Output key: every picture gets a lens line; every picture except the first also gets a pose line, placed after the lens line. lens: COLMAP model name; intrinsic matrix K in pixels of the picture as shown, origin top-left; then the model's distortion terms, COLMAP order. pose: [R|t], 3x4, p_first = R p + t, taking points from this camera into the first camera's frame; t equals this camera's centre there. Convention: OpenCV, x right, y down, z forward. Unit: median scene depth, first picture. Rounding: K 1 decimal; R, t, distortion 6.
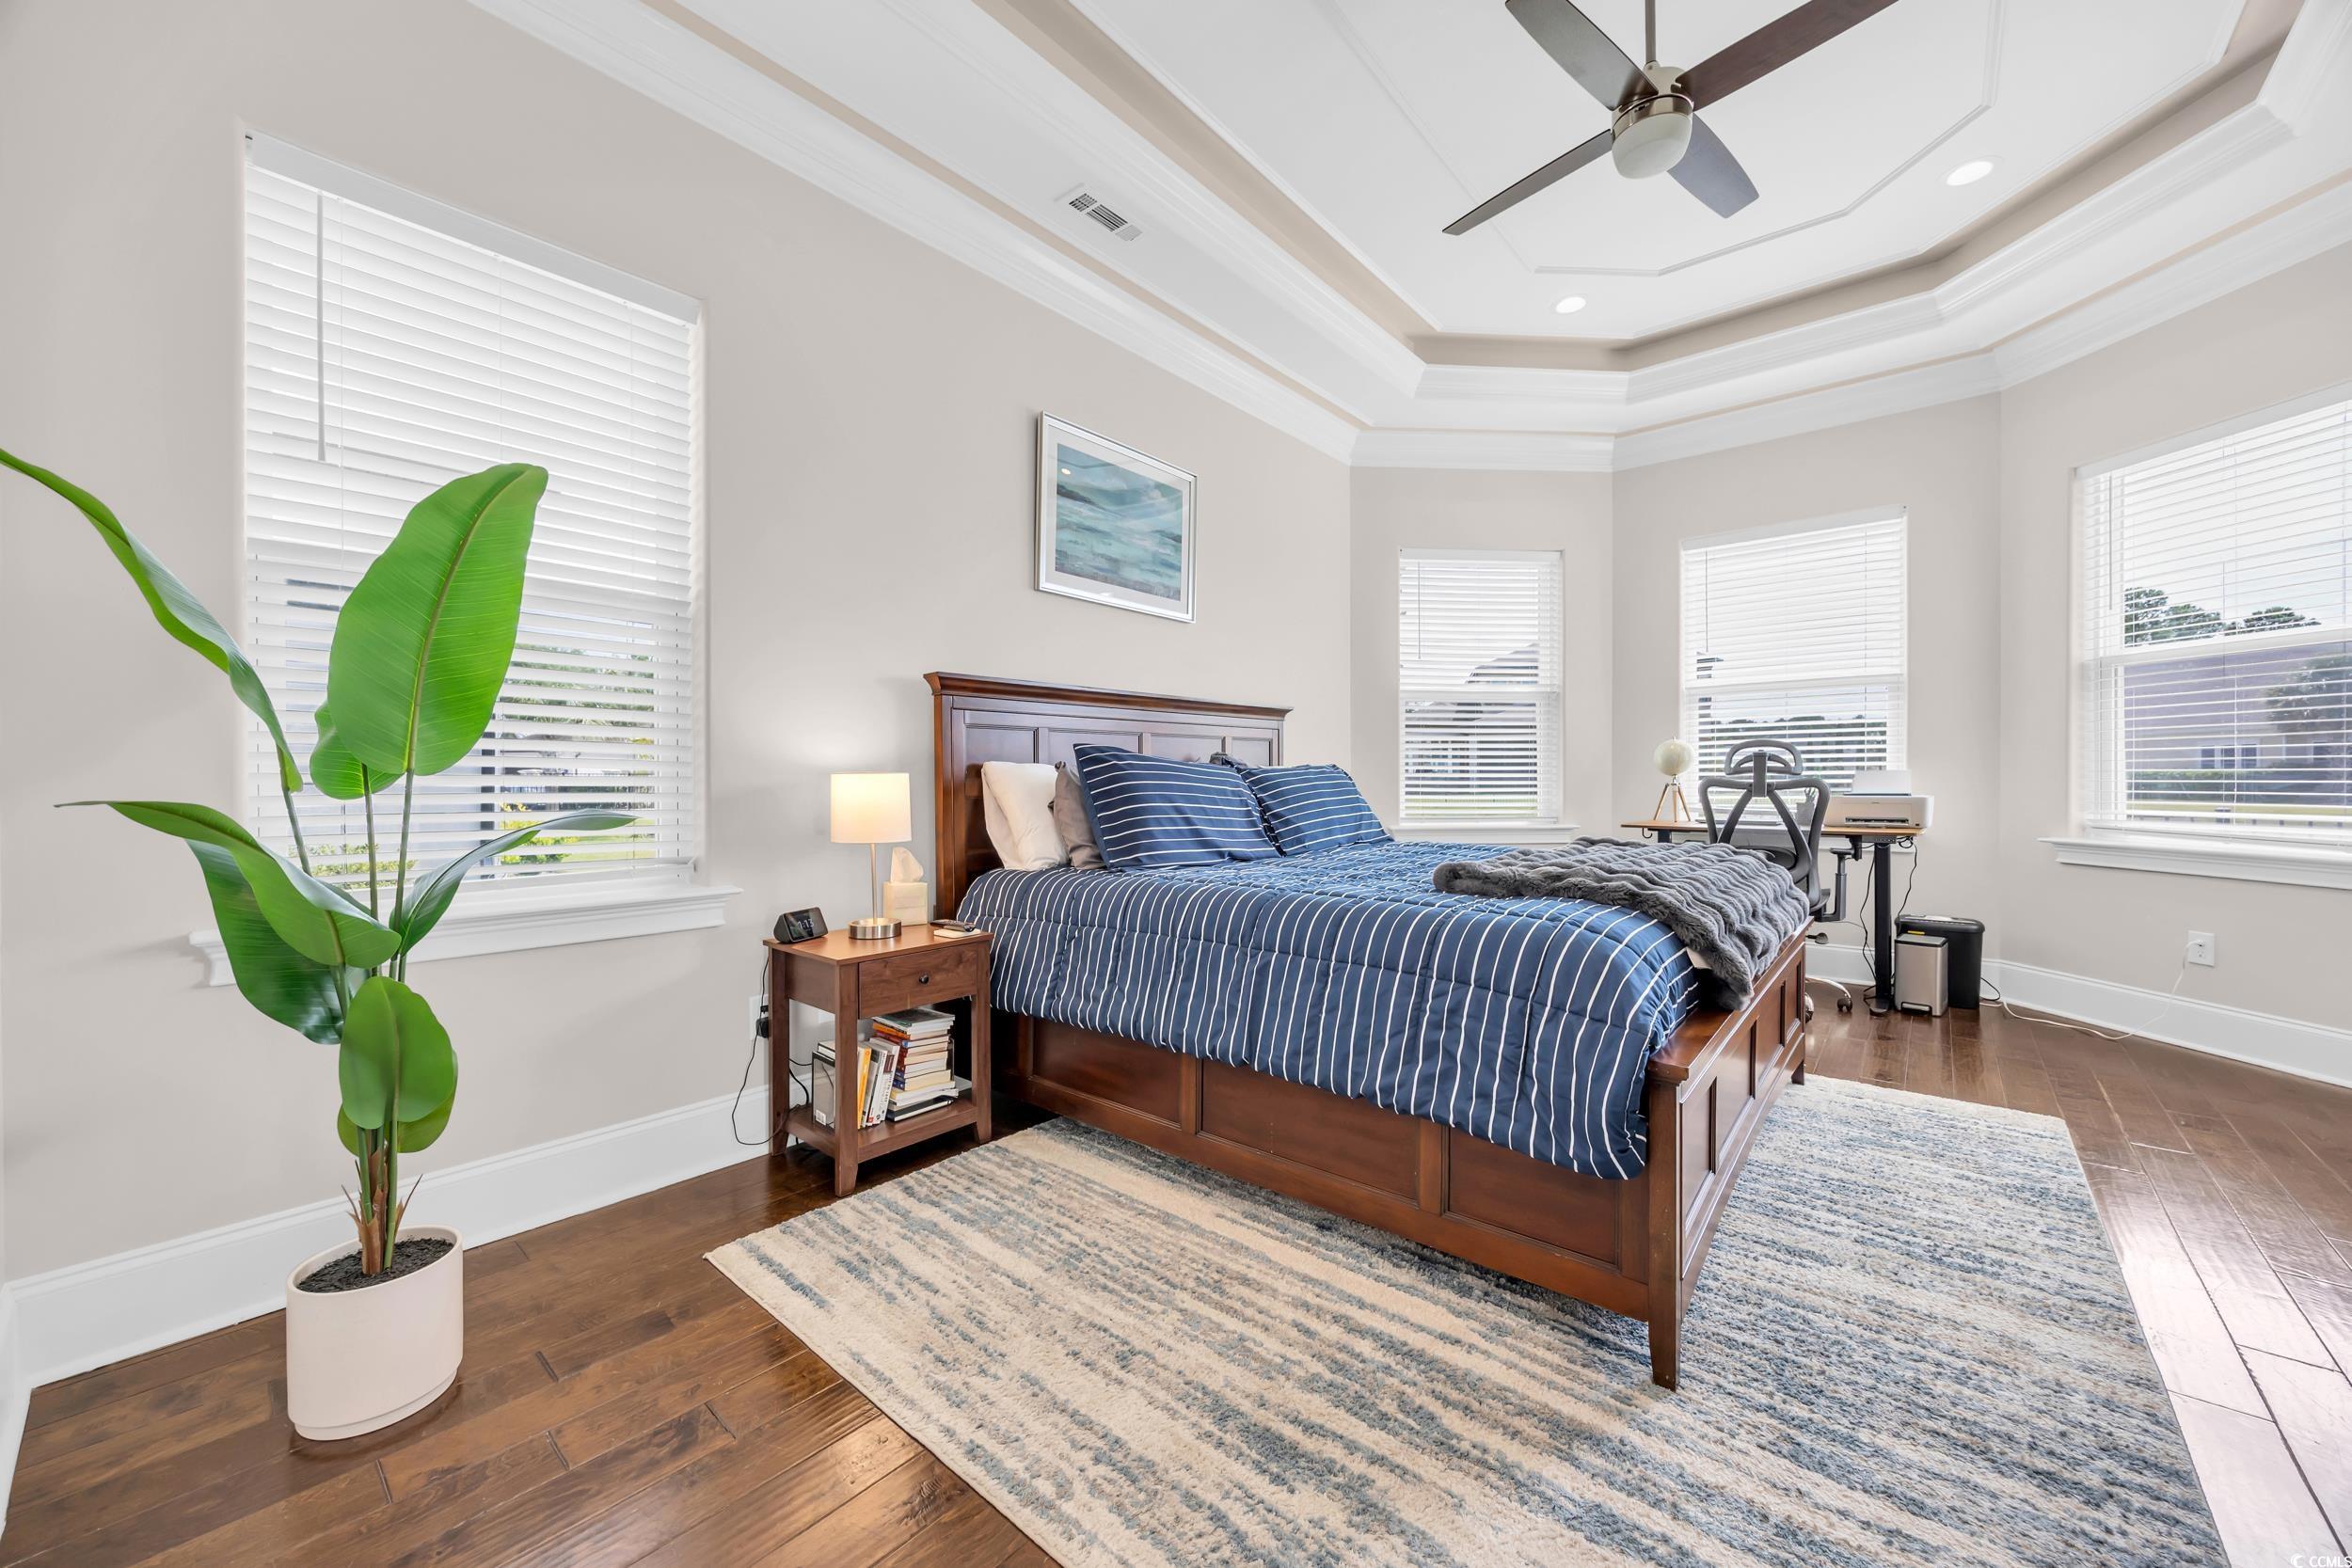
lens RADIAL K [[888.3, 0, 1172.2], [0, 888.3, 765.3], [0, 0, 1]] dist [-0.002811, -0.000445]
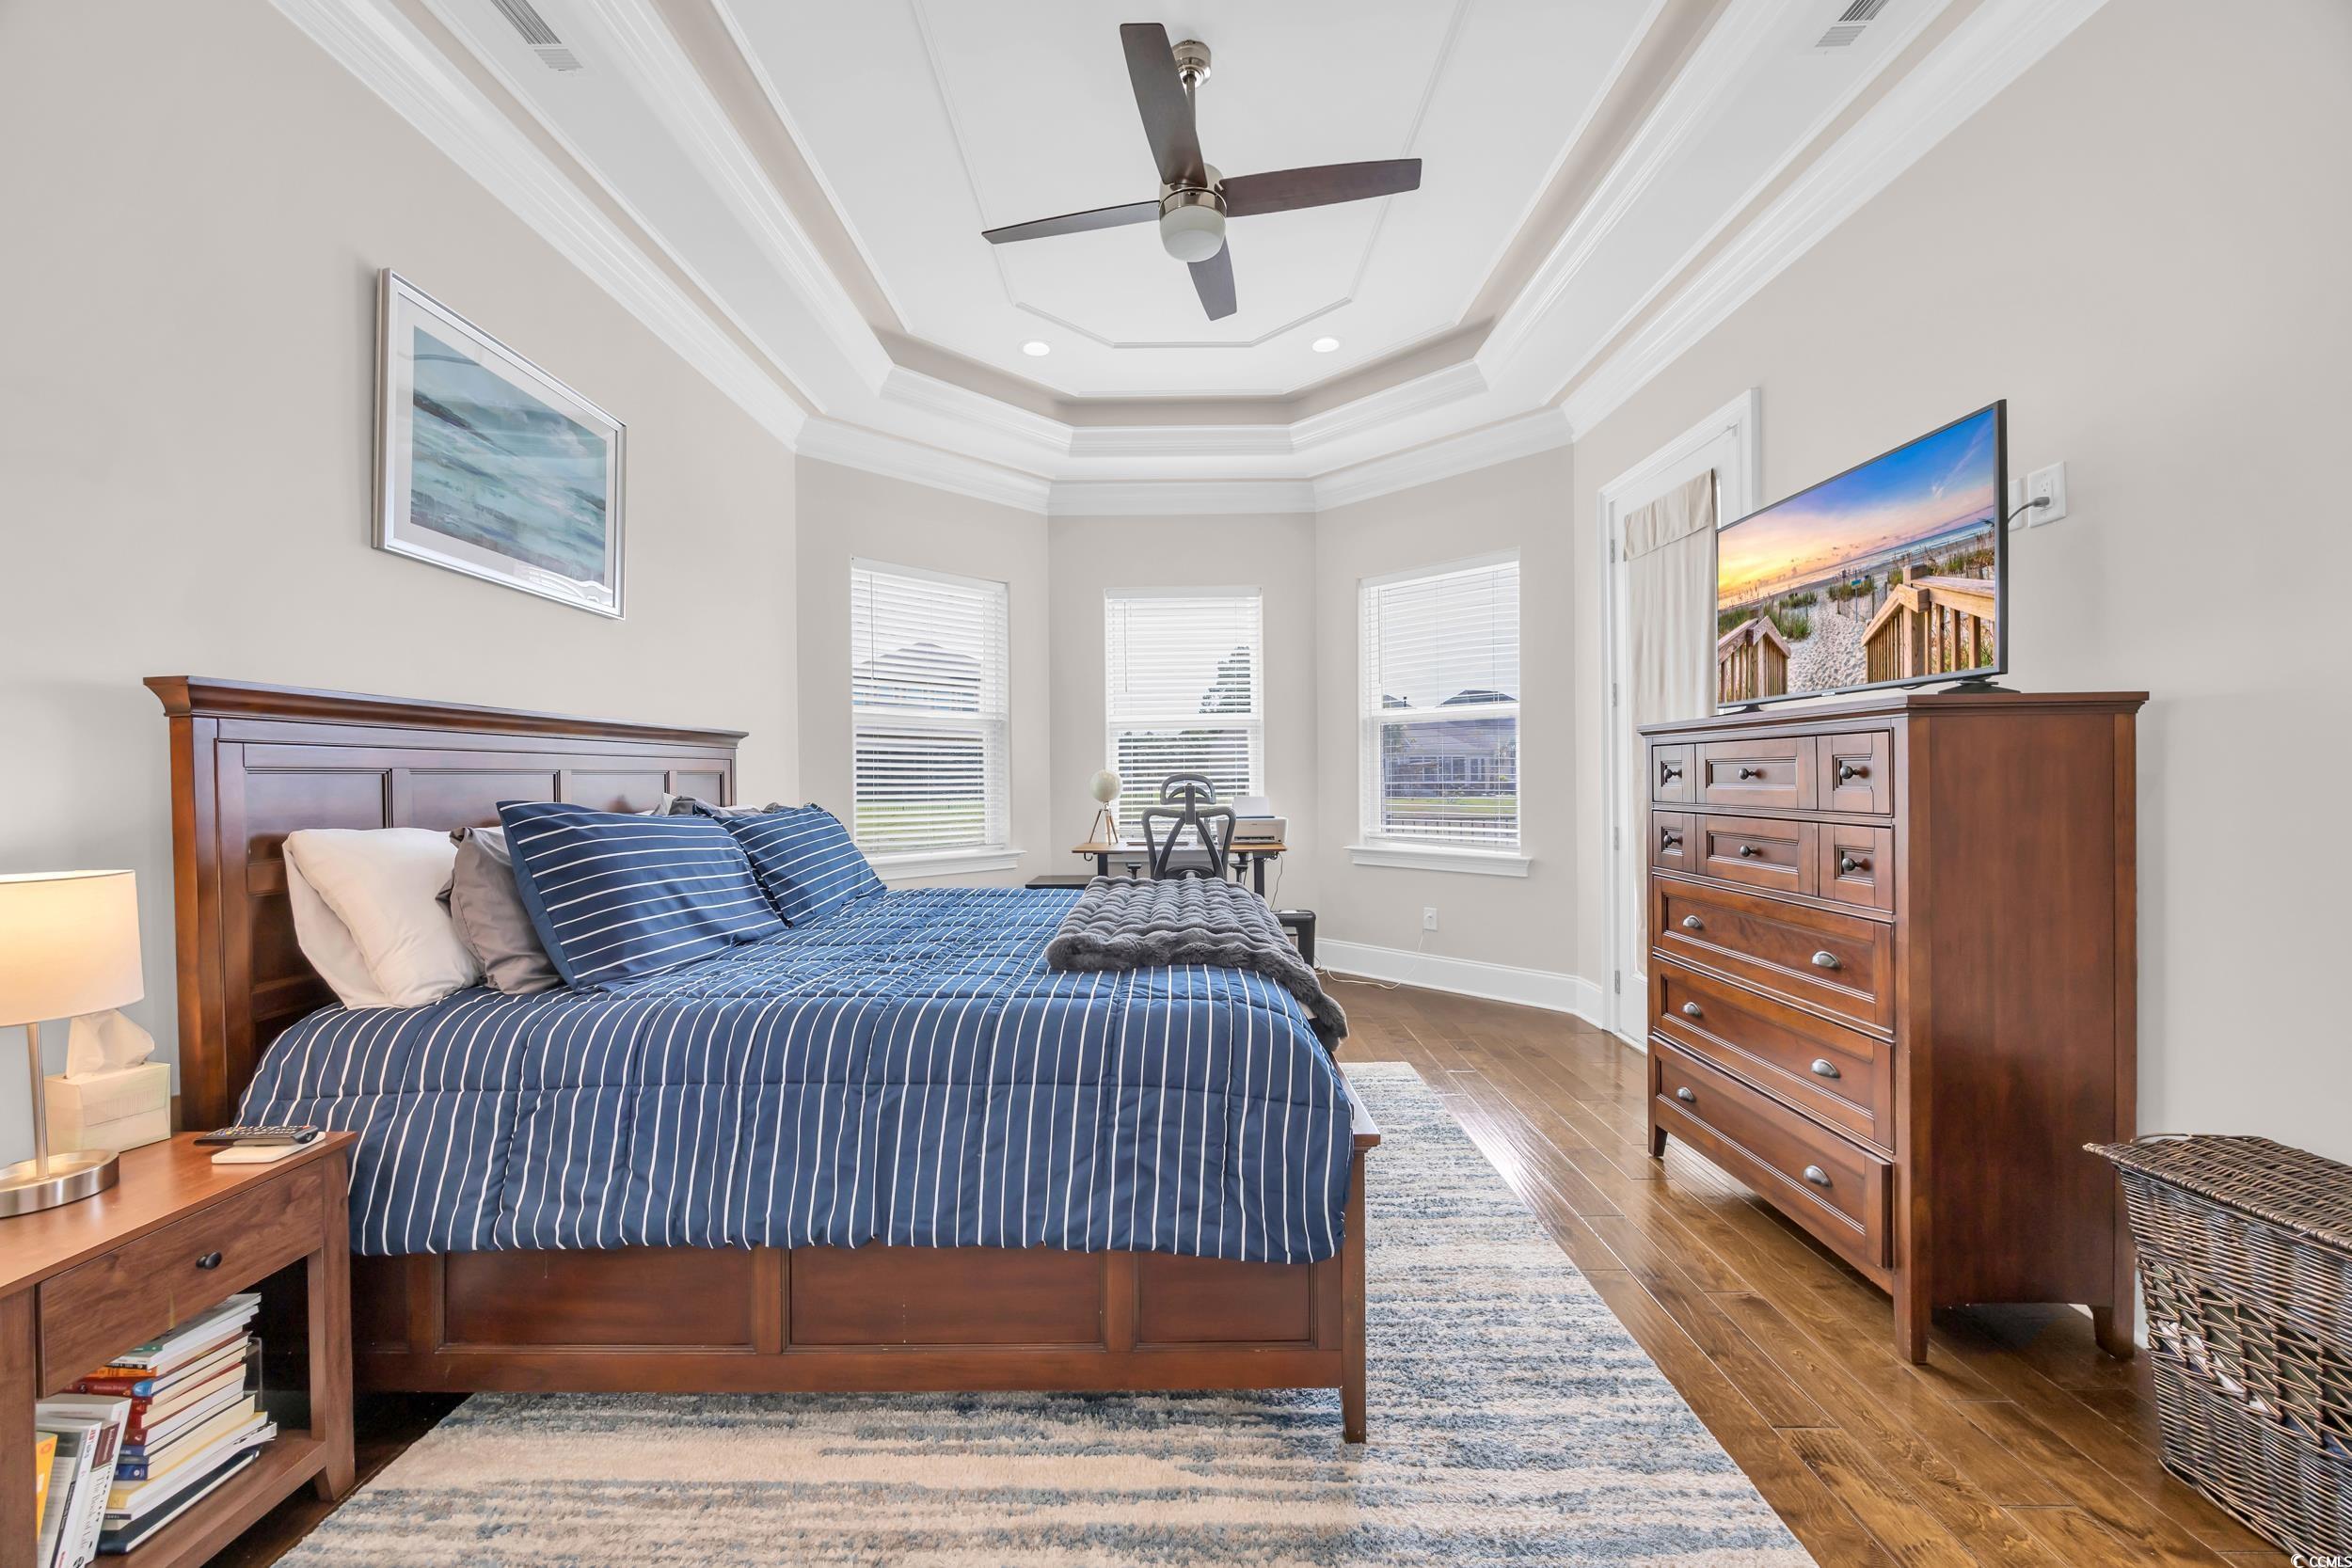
lens RADIAL K [[888.3, 0, 1186.7], [0, 888.3, 778.3], [0, 0, 1]] dist [-0.002811, -0.000445]
pose [[0.764726, -0.001142, 0.644355, -0.148599], [-0.001634, 0.999992, 0.003711, -0.046670], [-0.644354, -0.003891, 0.764718, 0.183091]]
